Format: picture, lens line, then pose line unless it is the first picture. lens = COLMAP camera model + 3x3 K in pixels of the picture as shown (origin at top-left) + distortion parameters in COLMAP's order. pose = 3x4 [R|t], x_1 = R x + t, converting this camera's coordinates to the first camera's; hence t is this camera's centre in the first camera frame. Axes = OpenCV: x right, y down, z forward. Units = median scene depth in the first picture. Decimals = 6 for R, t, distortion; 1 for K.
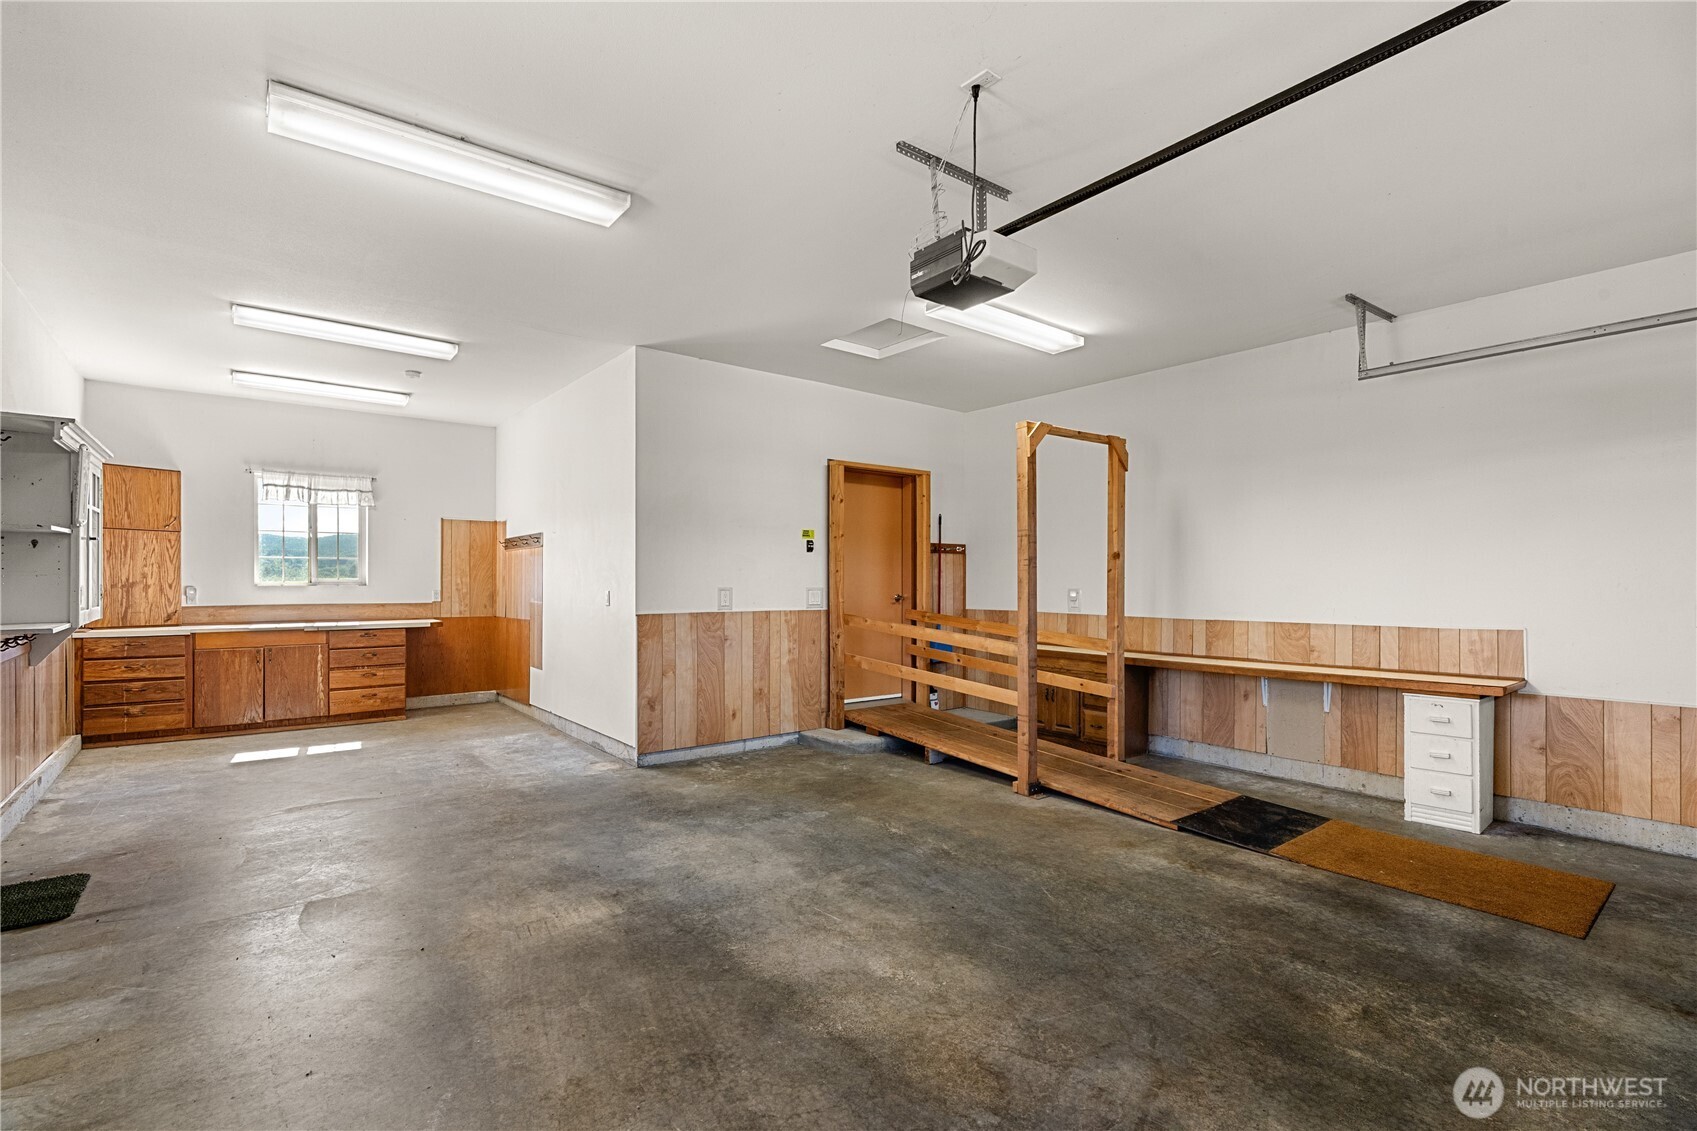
lens RADIAL K [[783.1, 0, 850.8], [0, 783.1, 581.0], [0, 0, 1]] dist [-0.006013, 0.000517]
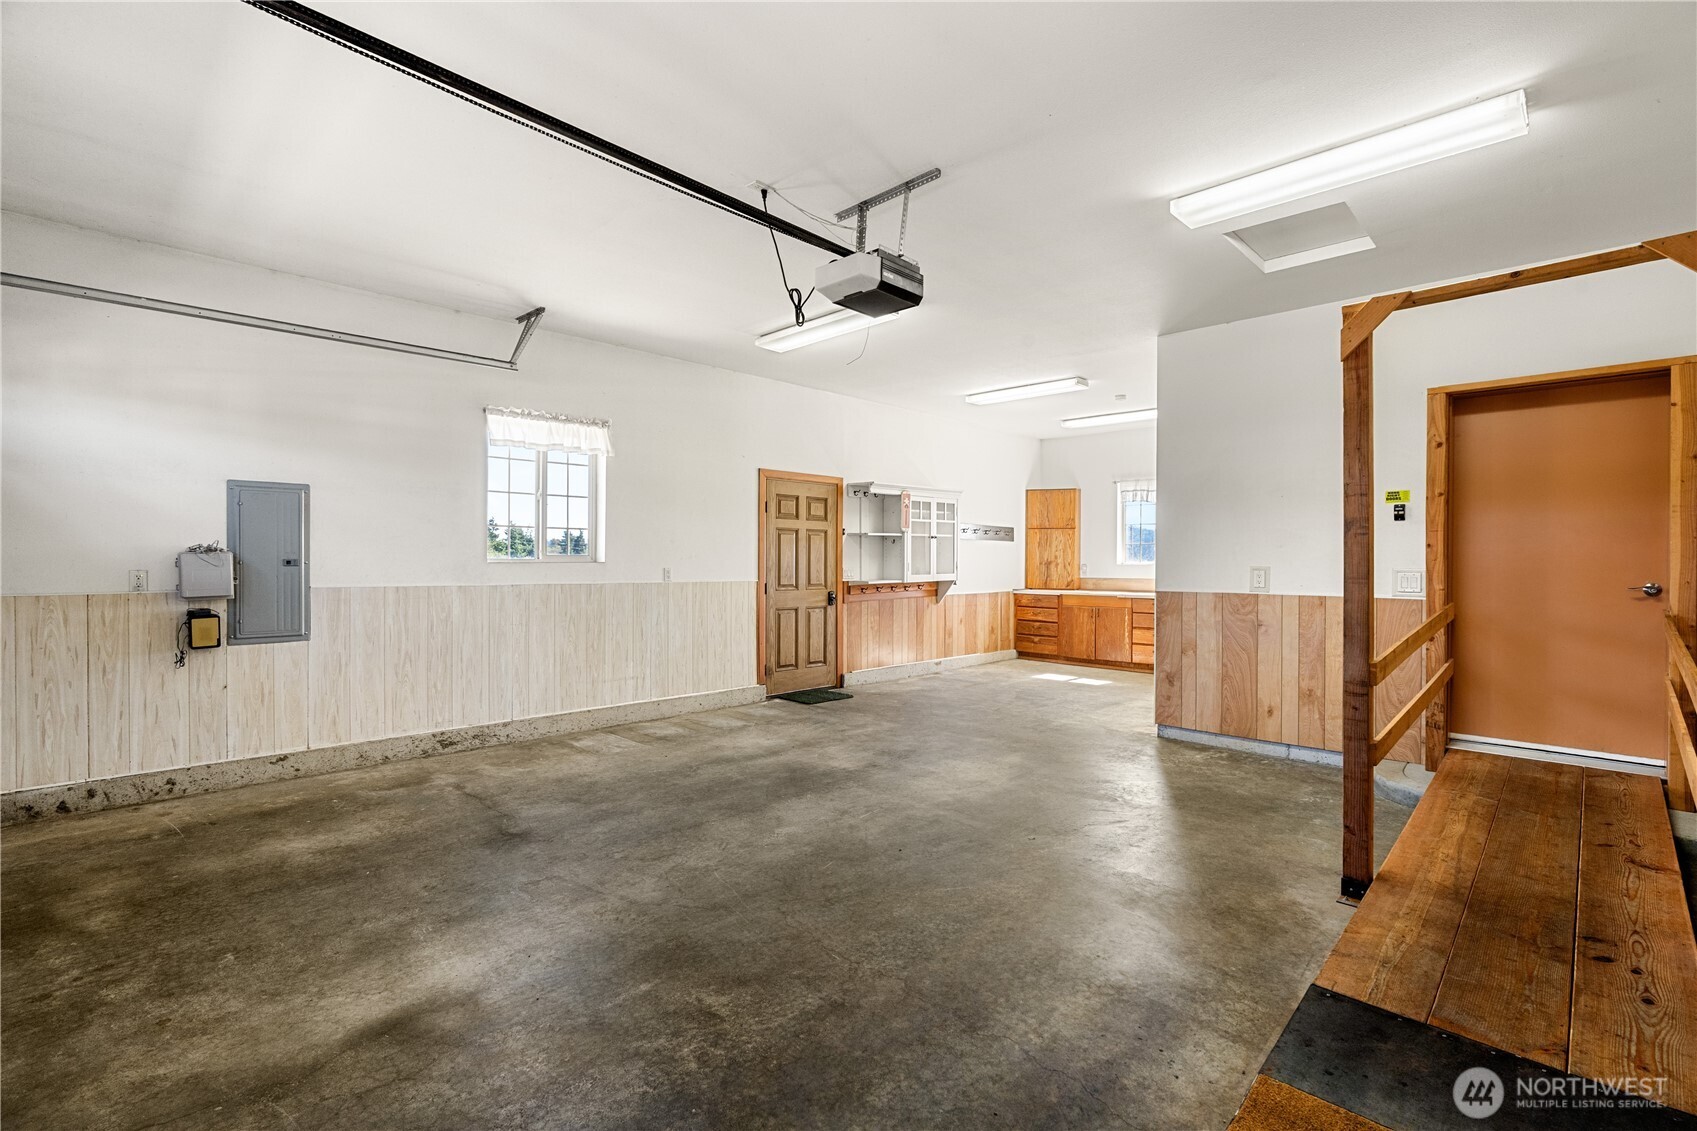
lens RADIAL K [[763.3, 0, 848.5], [0, 763.3, 565.5], [0, 0, 1]] dist [-0.004680, -0.000190]
pose [[0.120872, 0.004994, -0.992655, 0.778553], [-0.002662, 0.999985, 0.004707, 0.004679], [0.992664, 0.002074, 0.120884, 0.516363]]
